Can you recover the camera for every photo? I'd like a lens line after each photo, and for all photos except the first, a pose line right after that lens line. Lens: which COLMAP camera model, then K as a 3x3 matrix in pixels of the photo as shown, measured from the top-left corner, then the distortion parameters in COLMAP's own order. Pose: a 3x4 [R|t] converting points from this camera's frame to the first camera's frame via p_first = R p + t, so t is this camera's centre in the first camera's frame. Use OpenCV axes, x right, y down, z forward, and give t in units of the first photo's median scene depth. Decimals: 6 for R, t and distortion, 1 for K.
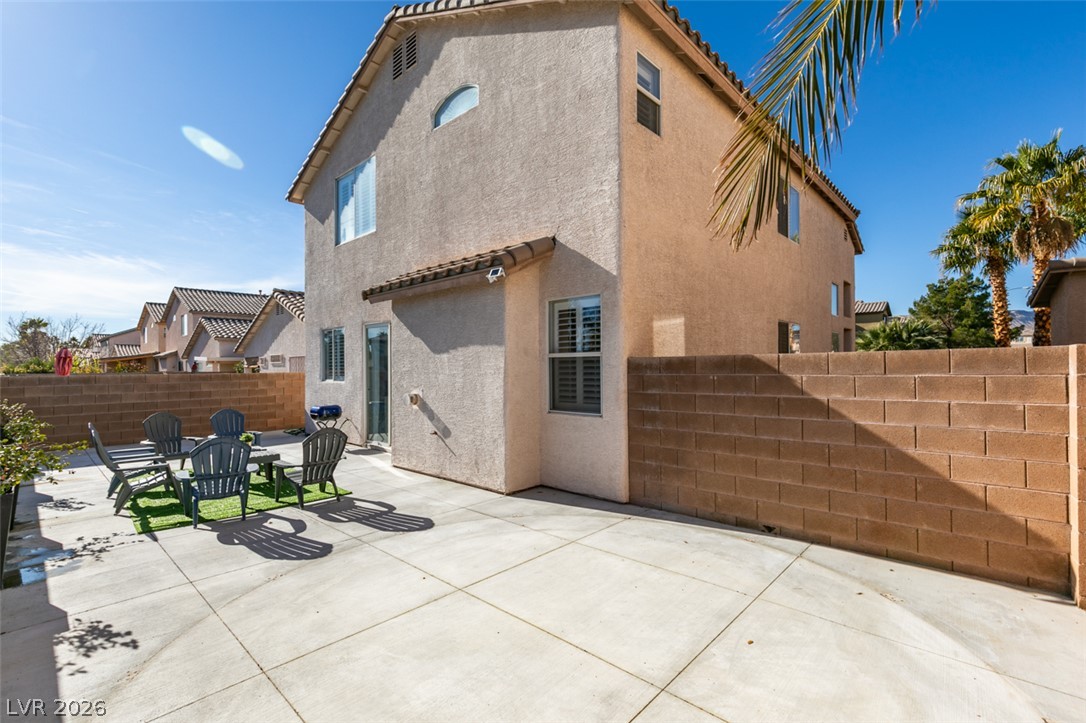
lens RADIAL K [[487.1, 0, 543.6], [0, 487.1, 364.9], [0, 0, 1]] dist [-0.000095, 0.000311]
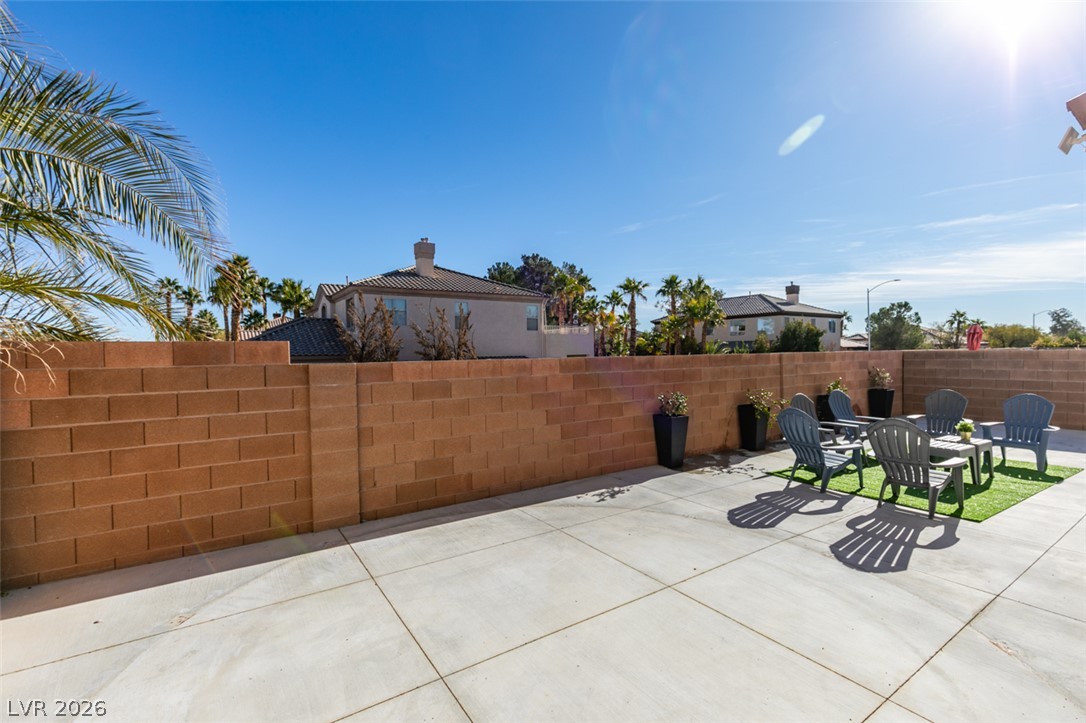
lens RADIAL K [[487.1, 0, 544.4], [0, 487.1, 358.1], [0, 0, 1]] dist [-0.000095, 0.000311]
pose [[-0.231806, 0.025879, -0.972418, 0.620734], [0.018571, 0.999582, 0.022175, -0.004904], [0.972585, -0.012918, -0.232189, 0.778546]]
